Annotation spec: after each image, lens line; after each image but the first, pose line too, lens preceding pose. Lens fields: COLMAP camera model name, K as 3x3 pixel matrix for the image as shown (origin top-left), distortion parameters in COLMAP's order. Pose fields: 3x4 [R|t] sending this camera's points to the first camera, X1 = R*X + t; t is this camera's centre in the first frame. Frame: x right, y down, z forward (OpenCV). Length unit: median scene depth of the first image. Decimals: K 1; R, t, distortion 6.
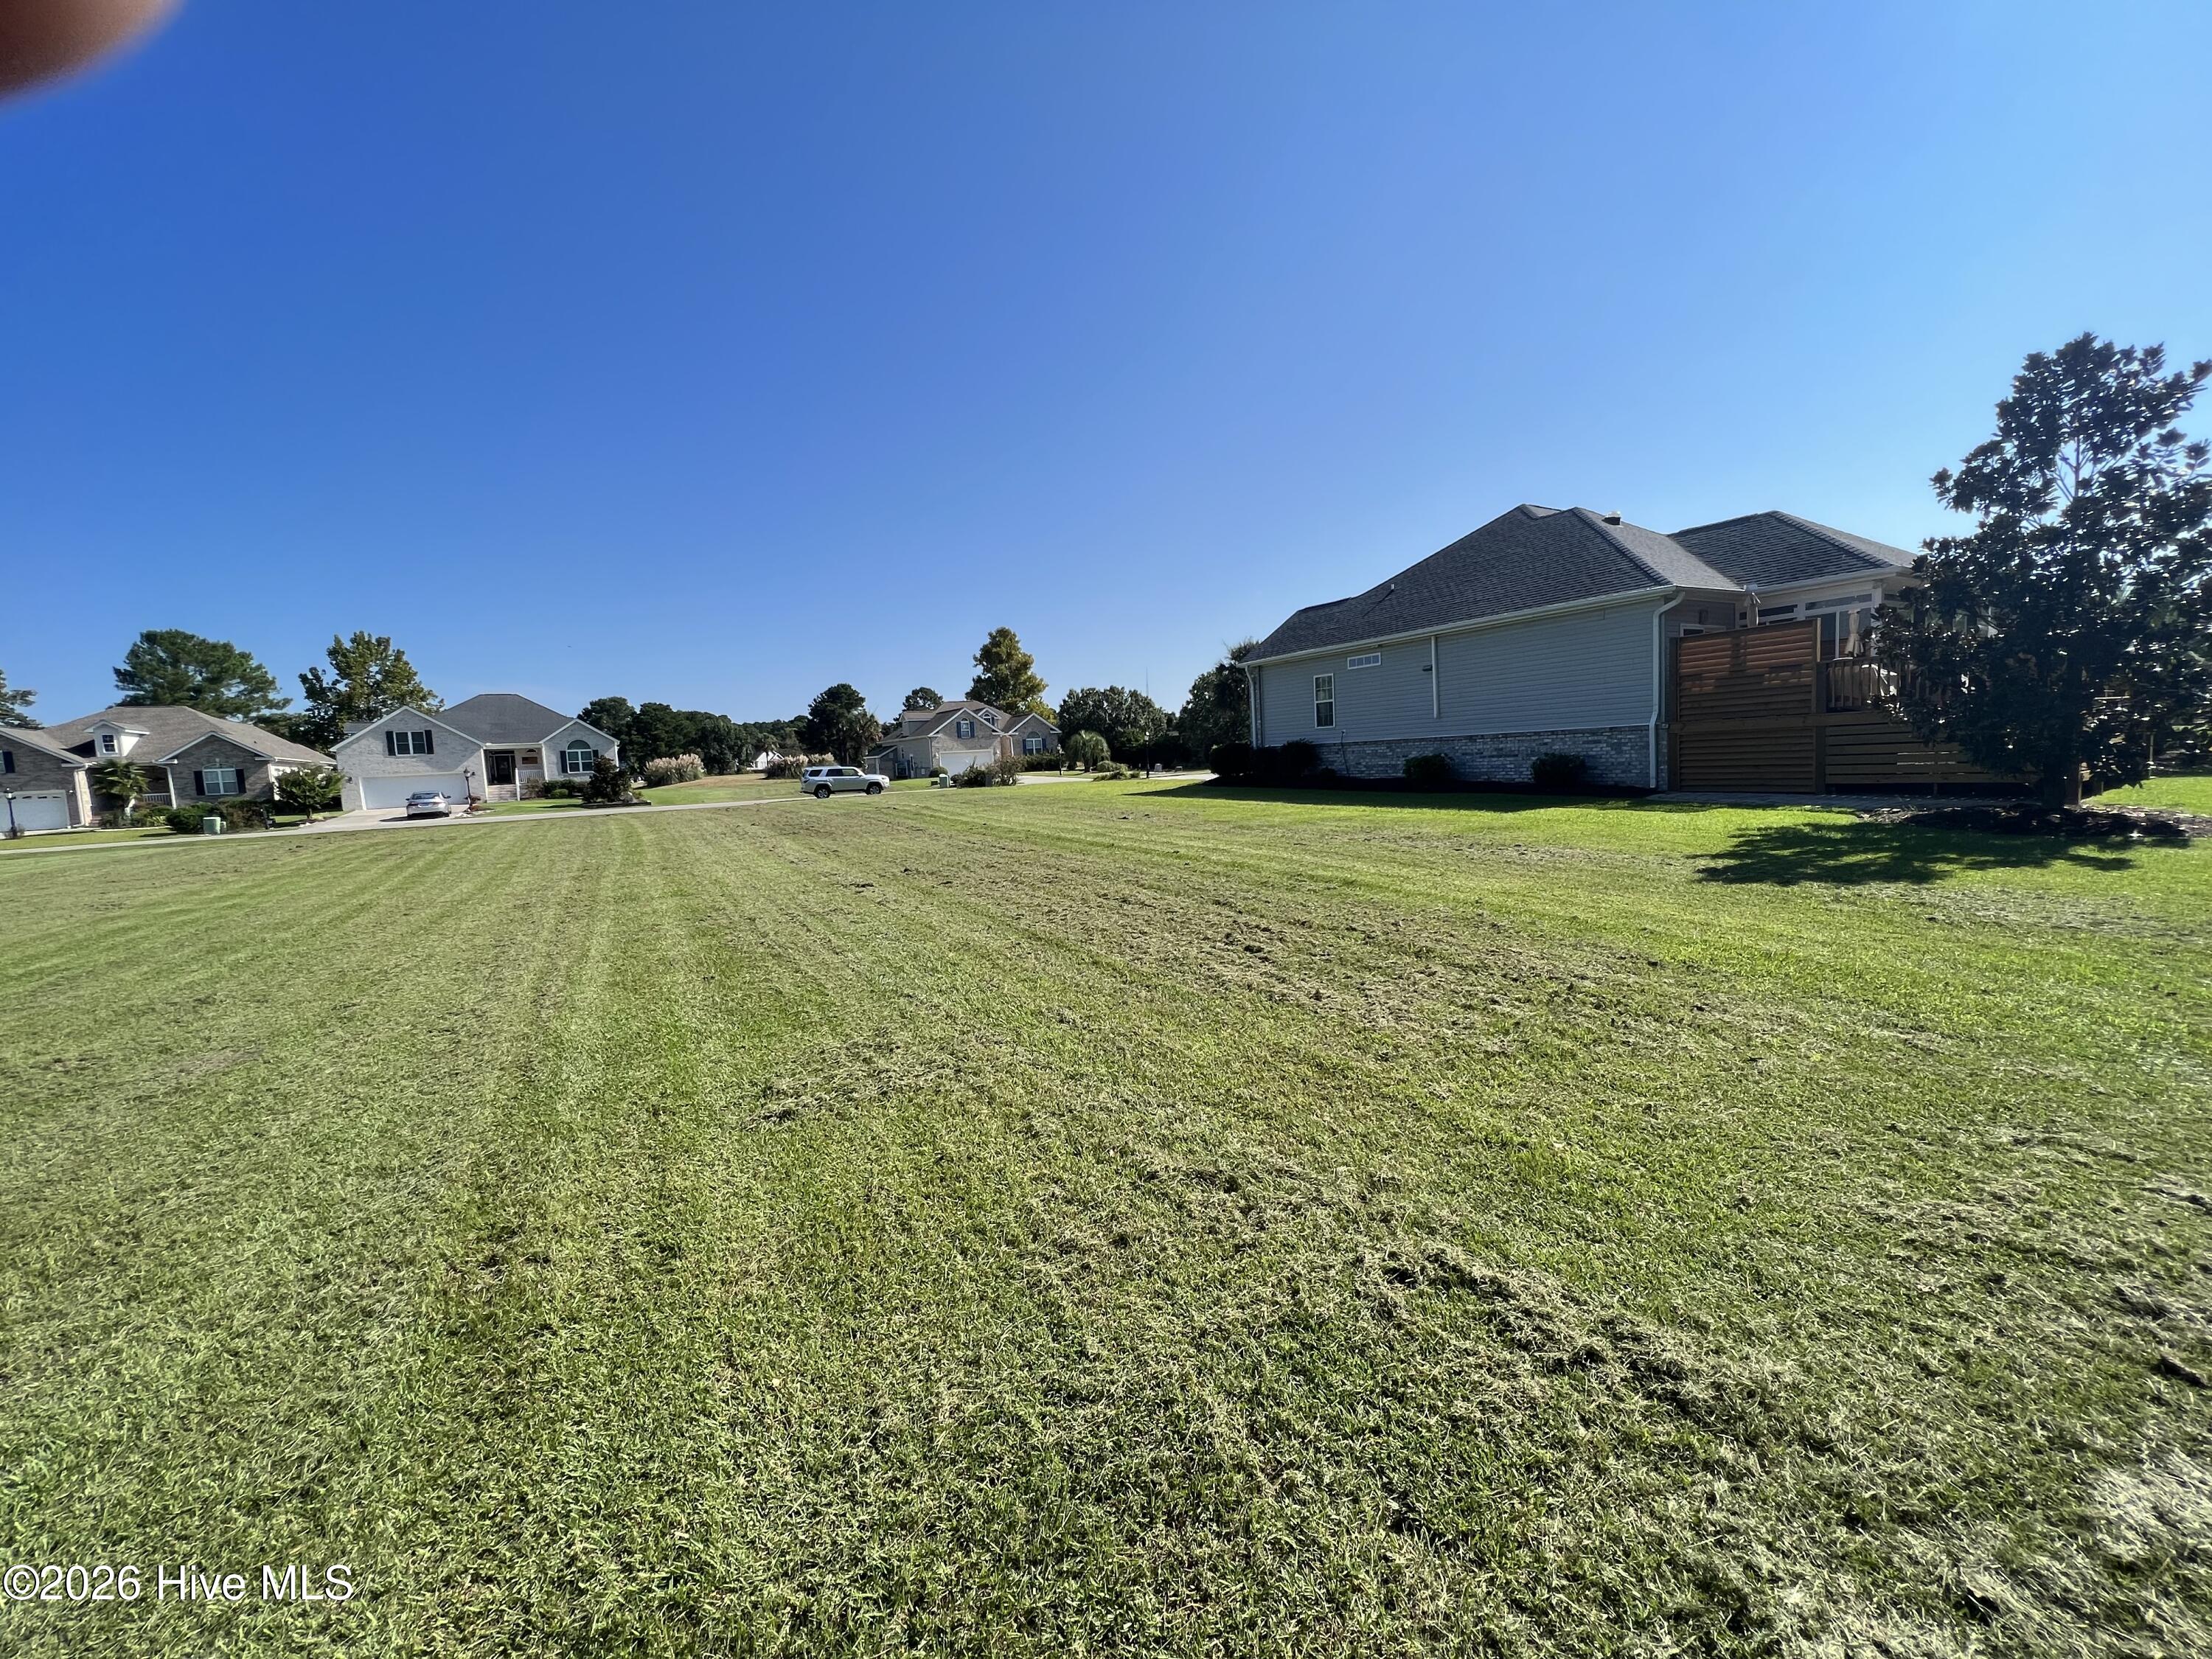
lens RADIAL K [[885.1, 0, 1103.0], [0, 885.1, 824.1], [0, 0, 1]] dist [0.000243, -0.000001]
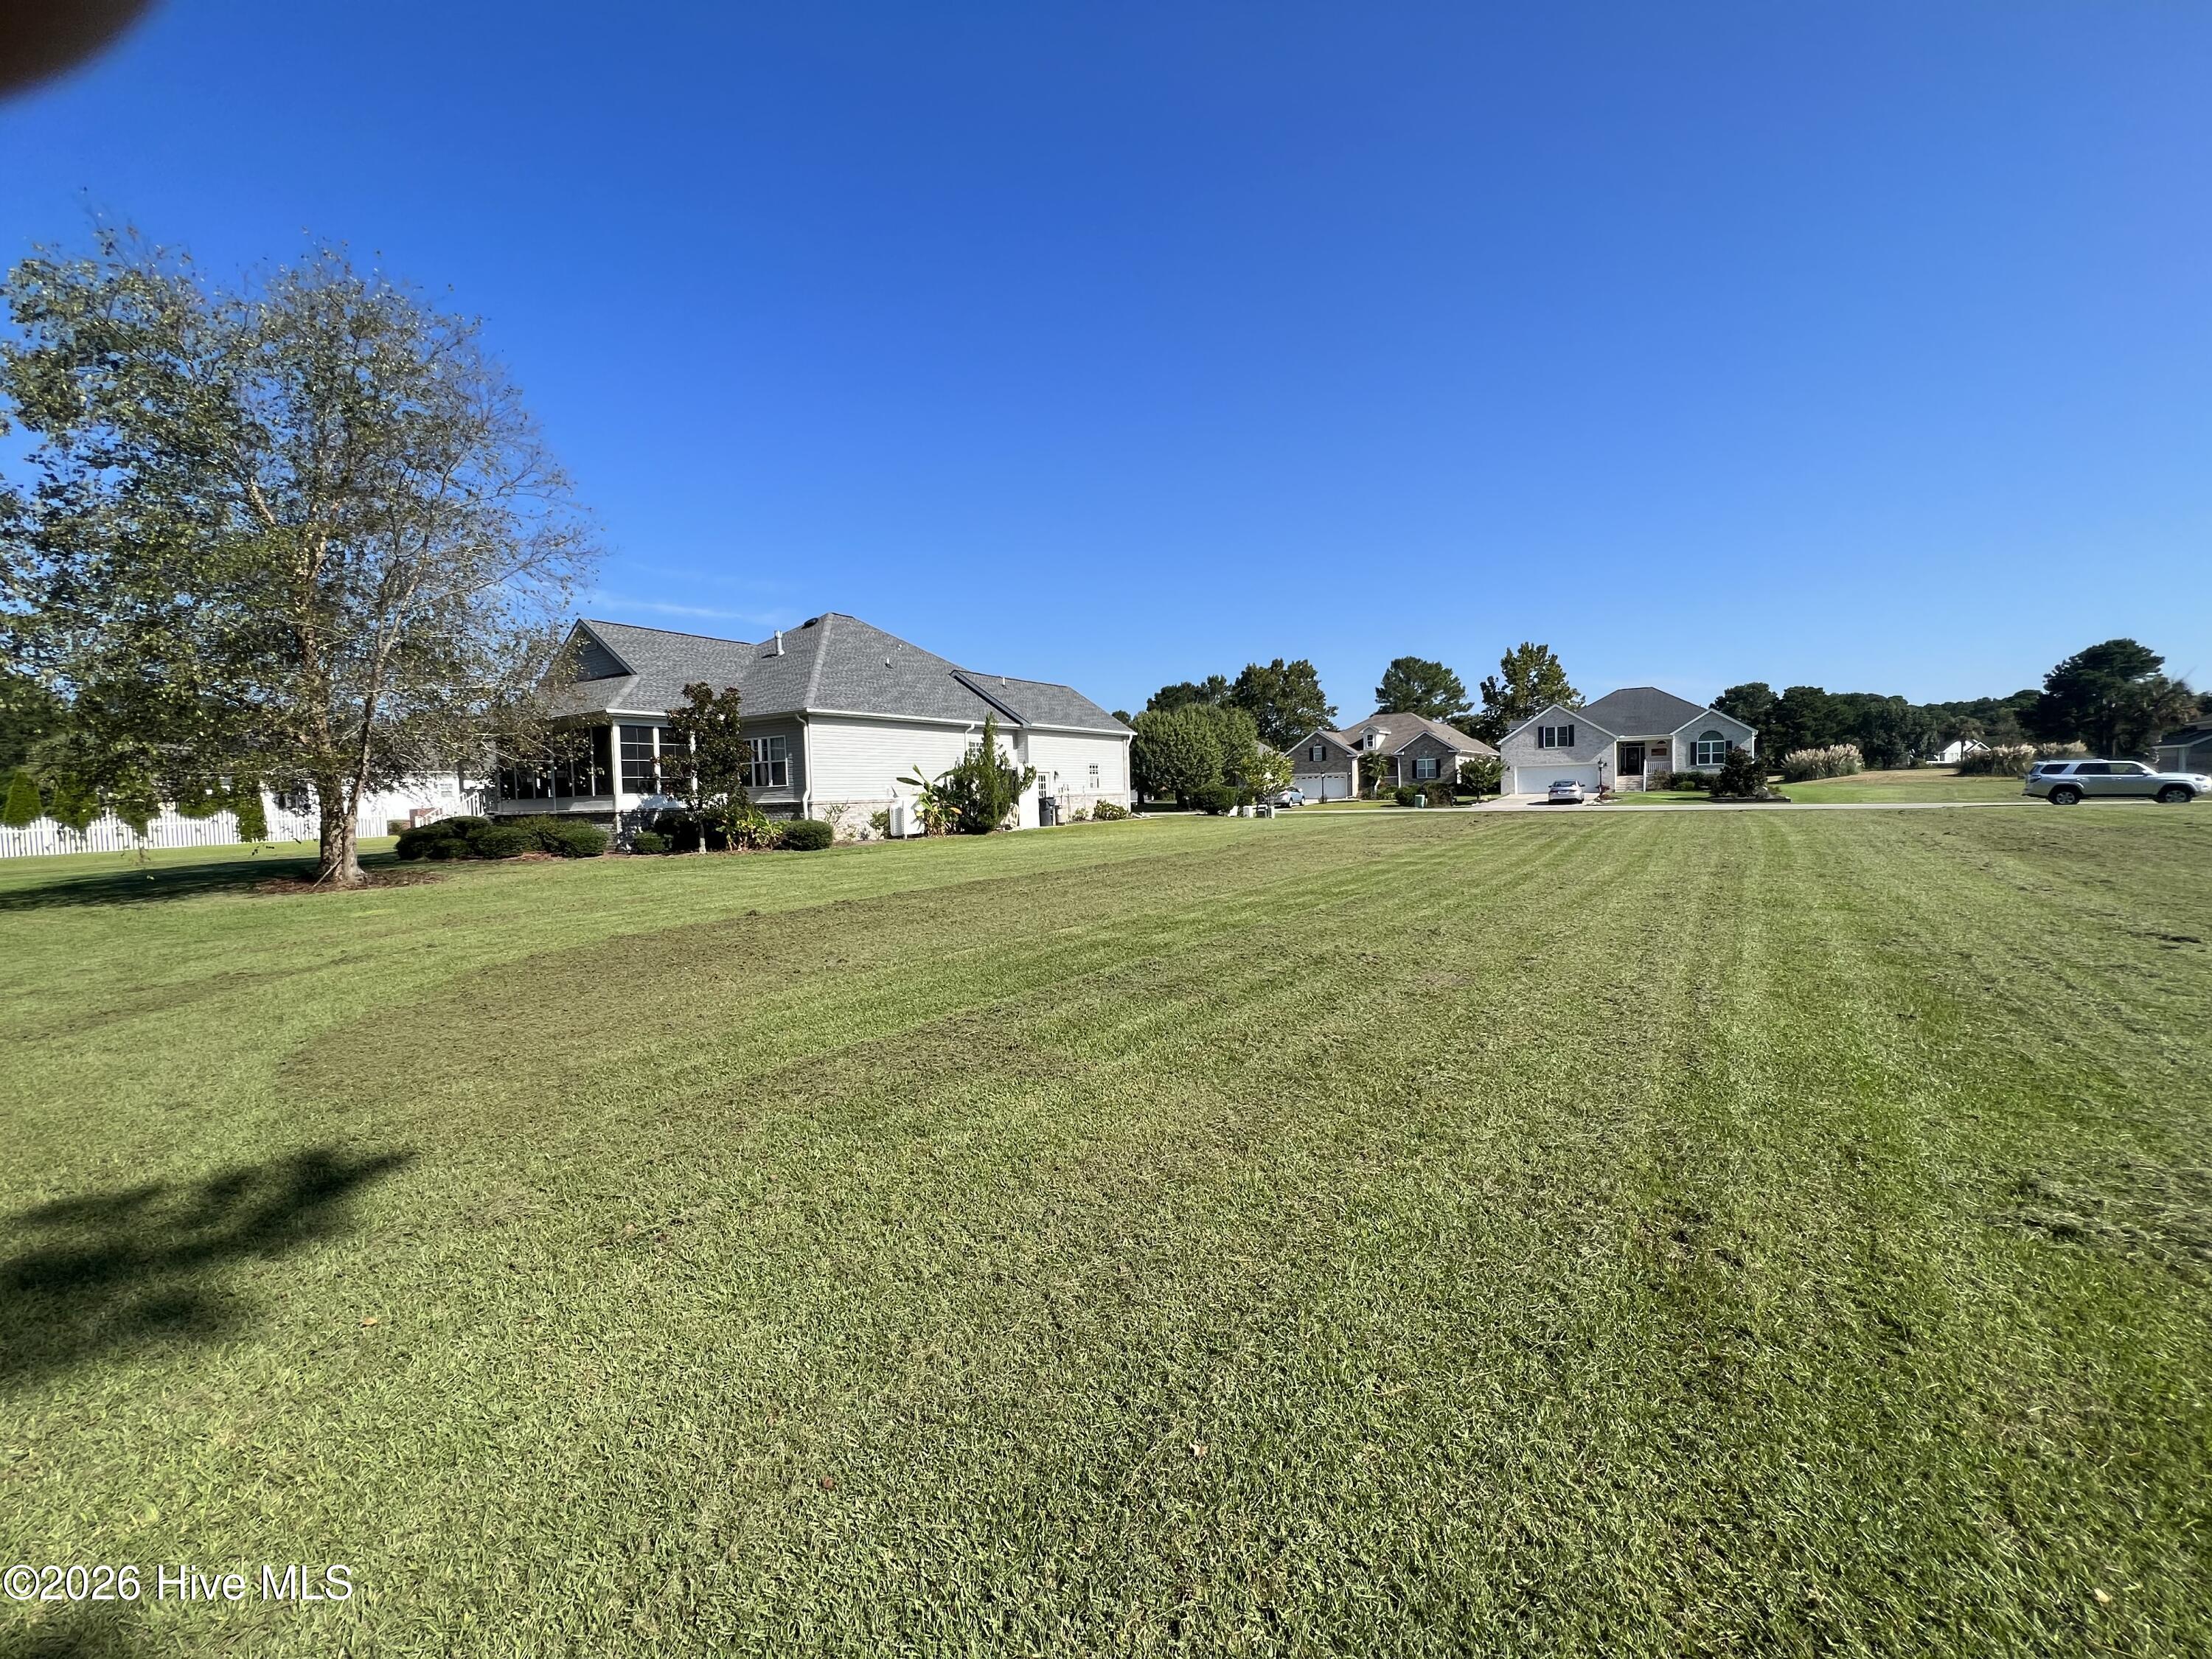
lens RADIAL K [[885.1, 0, 1103.0], [0, 885.1, 824.1], [0, 0, 1]] dist [0.000243, -0.000001]
pose [[0.426899, 0.071912, -0.901435, -0.005992], [-0.063524, 0.996755, 0.049433, 0.000540], [0.902065, 0.036160, 0.430082, -0.004716]]
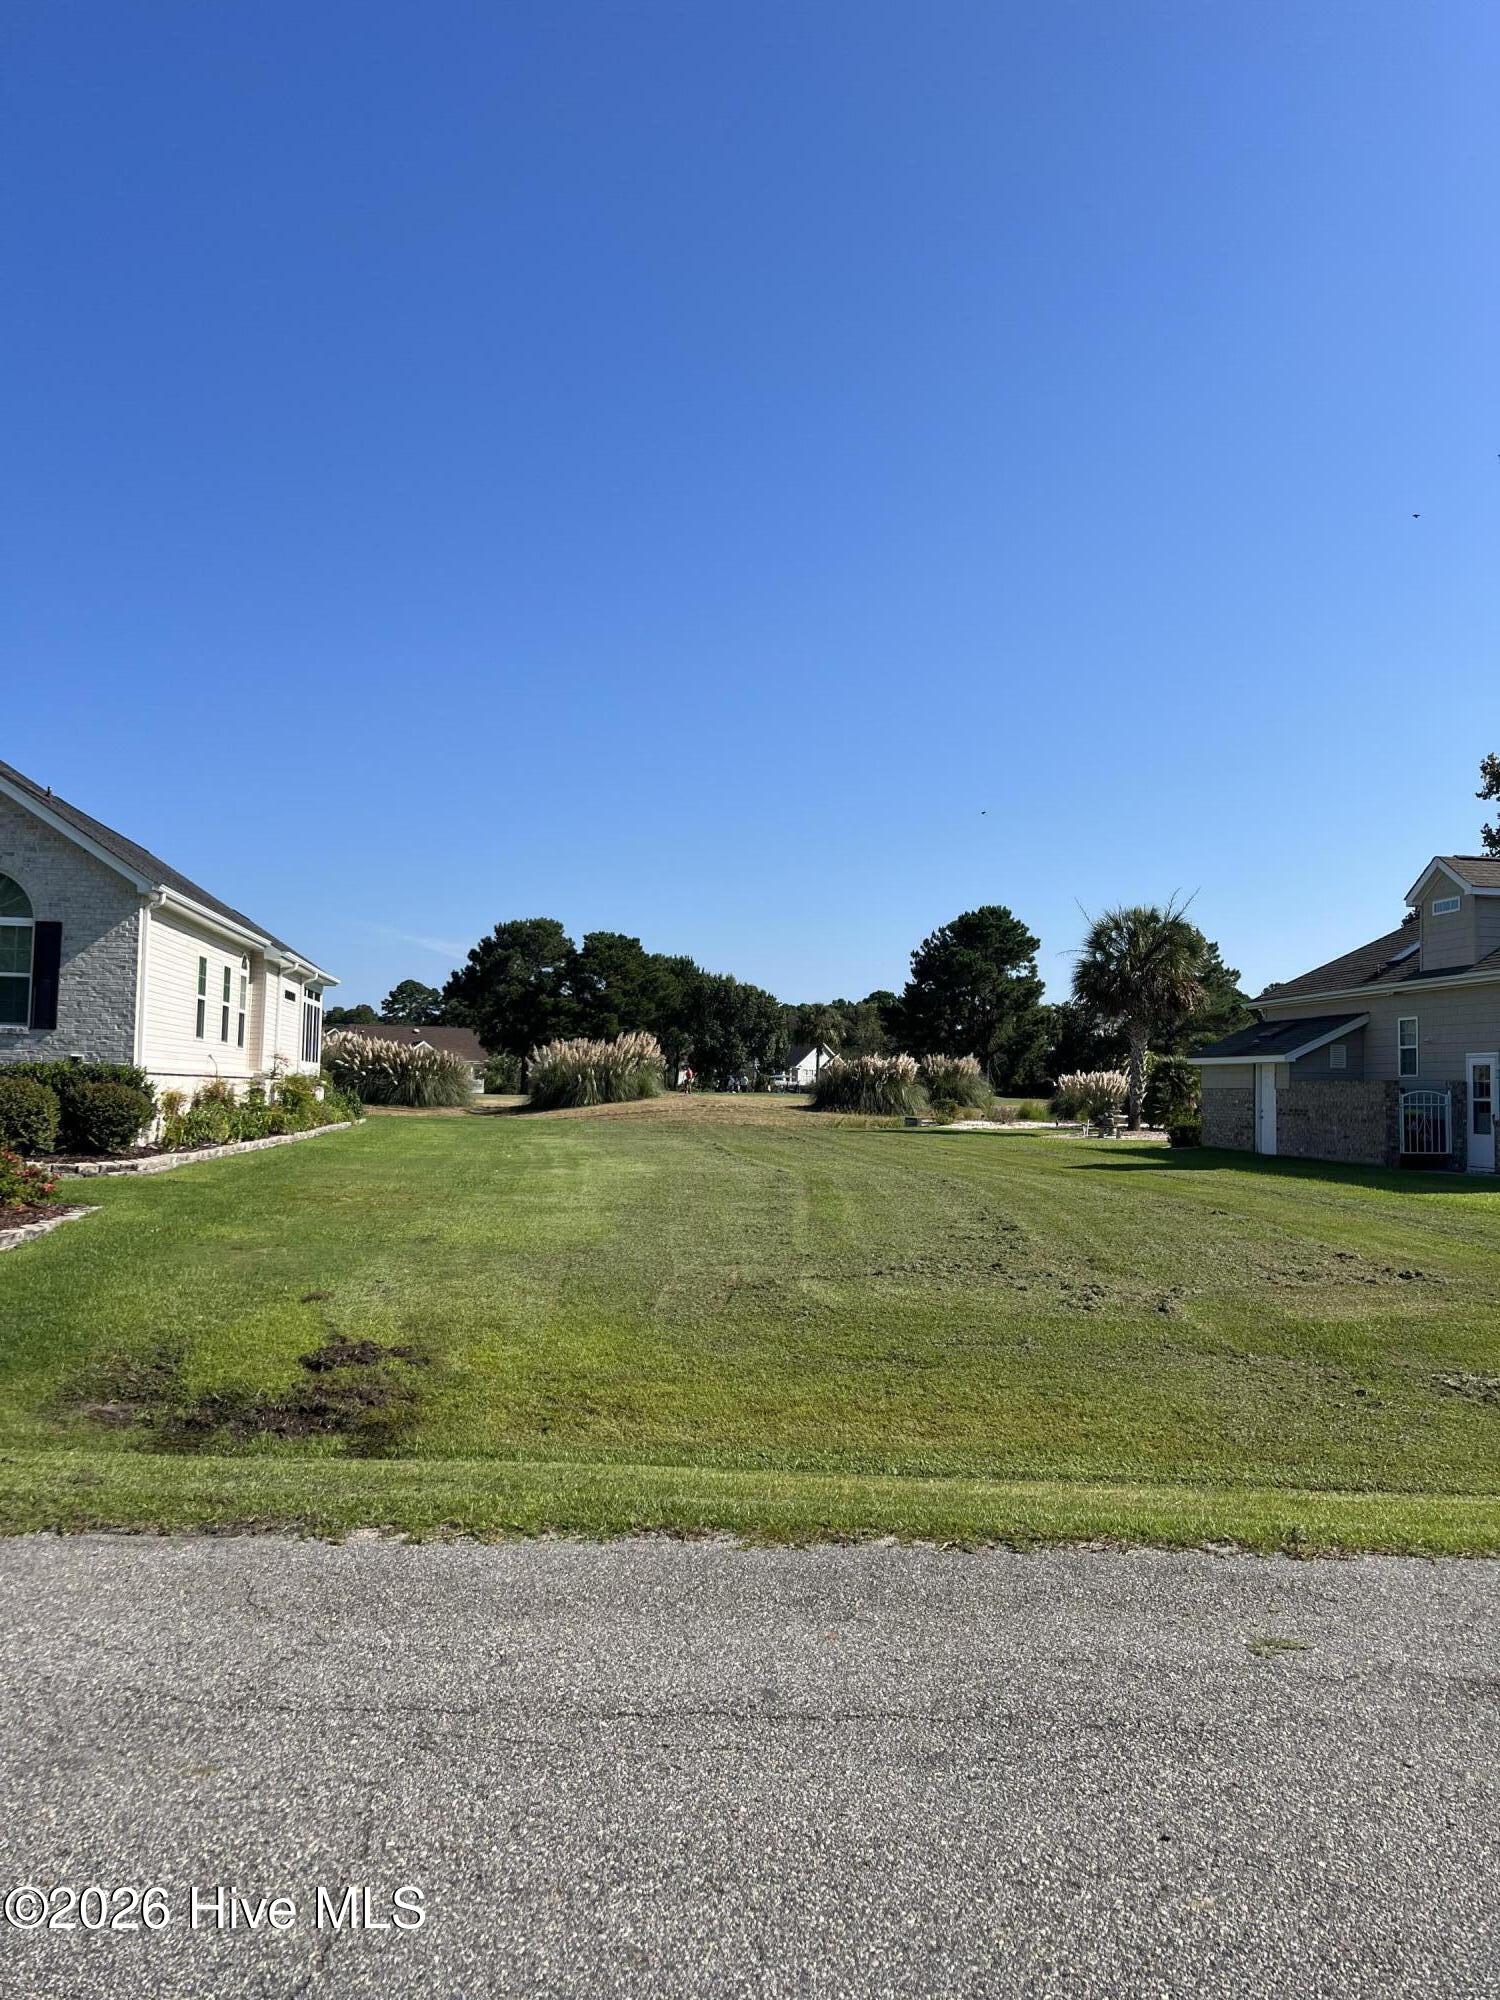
lens RADIAL K [[1498.9, 0, 750.0], [0, 1498.9, 1000.0], [0, 0, 1]] dist [-0.003859, -0.008730]
pose [[0.916864, 0.045802, -0.396562, -0.913439], [-0.097887, 0.988863, -0.112106, -0.136308], [0.387011, 0.141604, 0.911137, 2.376348]]
